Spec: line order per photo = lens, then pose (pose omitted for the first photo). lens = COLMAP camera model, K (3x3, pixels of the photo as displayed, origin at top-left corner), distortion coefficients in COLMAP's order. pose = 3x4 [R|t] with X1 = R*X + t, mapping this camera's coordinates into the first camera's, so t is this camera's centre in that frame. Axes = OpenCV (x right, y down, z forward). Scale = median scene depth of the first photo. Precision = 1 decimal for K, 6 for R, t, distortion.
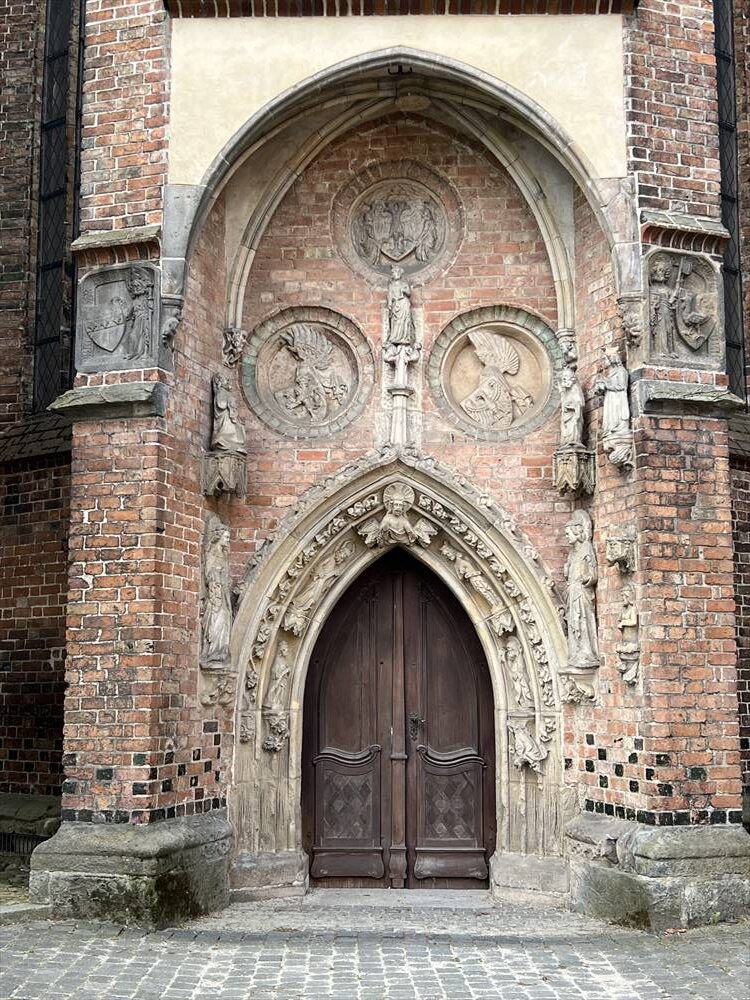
lens RADIAL K [[1227.5, 0, 398.7], [0, 1227.5, 471.0], [0, 0, 1]] dist [0.102043, 0.029661]
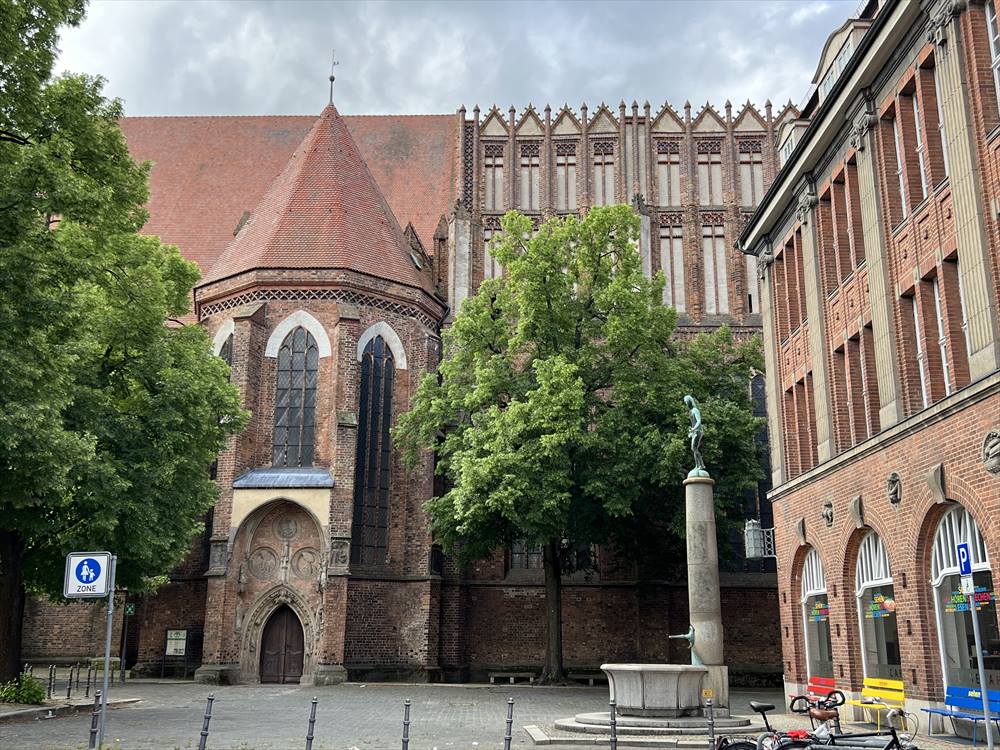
lens RADIAL K [[972.9, 0, 500.0], [0, 972.9, 375.0], [0, 0, 1]] dist [0.076113, -0.009651]
pose [[0.999449, 0.002326, -0.033106, 0.929709], [-0.005394, 0.995660, -0.092912, -0.450069], [0.032746, 0.093040, 0.995124, -2.646497]]
